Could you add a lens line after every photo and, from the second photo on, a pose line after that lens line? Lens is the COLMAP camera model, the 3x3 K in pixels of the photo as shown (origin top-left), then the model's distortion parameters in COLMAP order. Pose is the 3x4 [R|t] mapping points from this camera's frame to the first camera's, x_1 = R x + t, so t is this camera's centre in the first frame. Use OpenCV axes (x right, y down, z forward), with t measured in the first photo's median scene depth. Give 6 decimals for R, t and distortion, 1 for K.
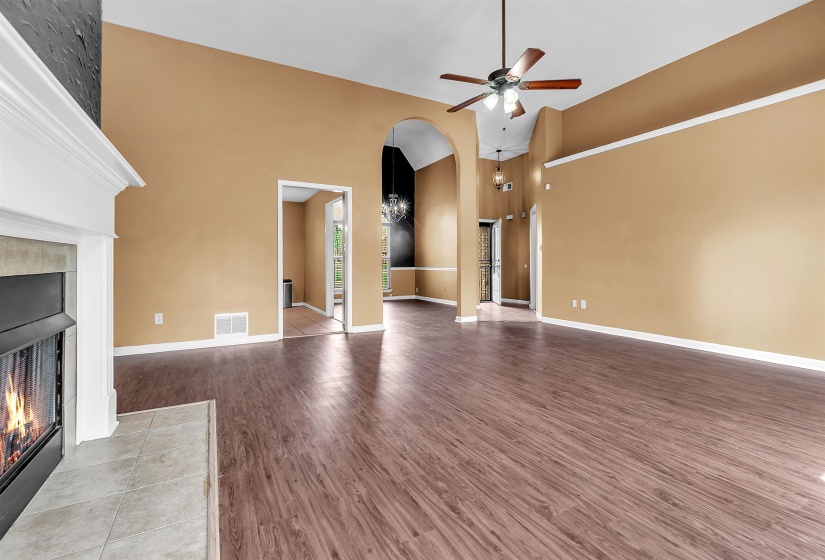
lens RADIAL K [[362.8, 0, 412.8], [0, 362.8, 272.1], [0, 0, 1]] dist [-0.003759, 0.000134]
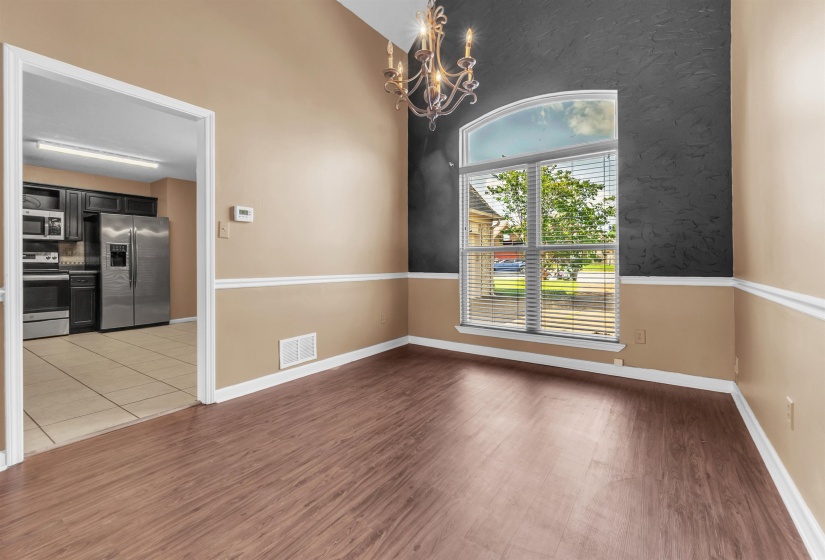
lens RADIAL K [[373.1, 0, 413.1], [0, 373.1, 263.4], [0, 0, 1]] dist [-0.001317, -0.000008]
pose [[0.449437, 0.007827, -0.893278, 0.154541], [-0.020930, 0.999779, -0.001771, -0.020523], [0.893067, 0.019492, 0.449502, 0.674826]]
